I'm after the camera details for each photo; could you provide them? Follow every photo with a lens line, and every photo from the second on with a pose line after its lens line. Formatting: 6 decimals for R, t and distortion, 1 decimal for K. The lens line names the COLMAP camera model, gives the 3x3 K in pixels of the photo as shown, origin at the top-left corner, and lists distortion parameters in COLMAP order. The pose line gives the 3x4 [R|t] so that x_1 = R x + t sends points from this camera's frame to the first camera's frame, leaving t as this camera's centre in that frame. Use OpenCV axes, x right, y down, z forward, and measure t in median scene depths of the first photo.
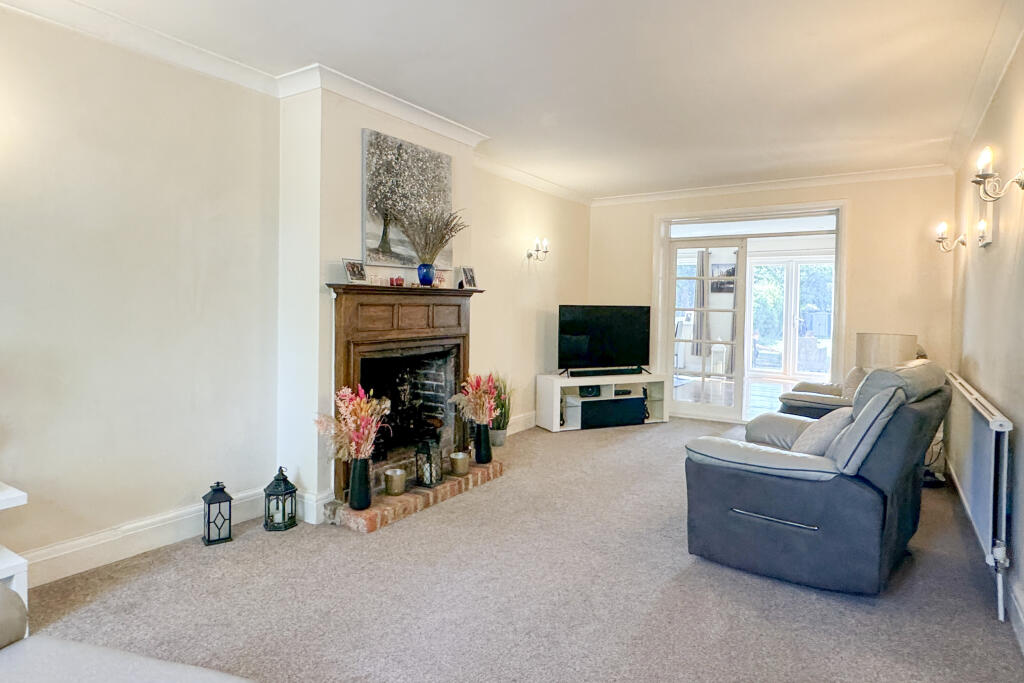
lens RADIAL K [[586.9, 0, 509.9], [0, 586.9, 314.7], [0, 0, 1]] dist [-0.000487, 0.000216]
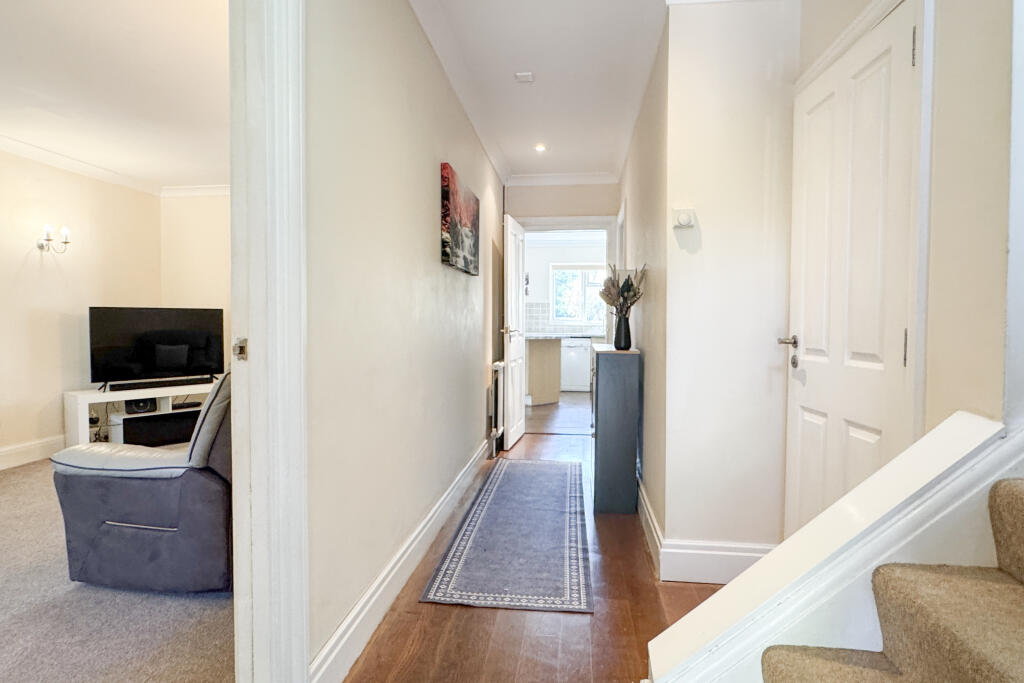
lens RADIAL K [[587.2, 0, 512.0], [0, 587.2, 341.5], [0, 0, 1]] dist [-0.004382, -0.001195]
pose [[0.898240, -0.031869, 0.438349, 0.260486], [0.022414, 0.999391, 0.026729, 0.024370], [-0.438934, -0.014184, 0.898407, -0.023954]]
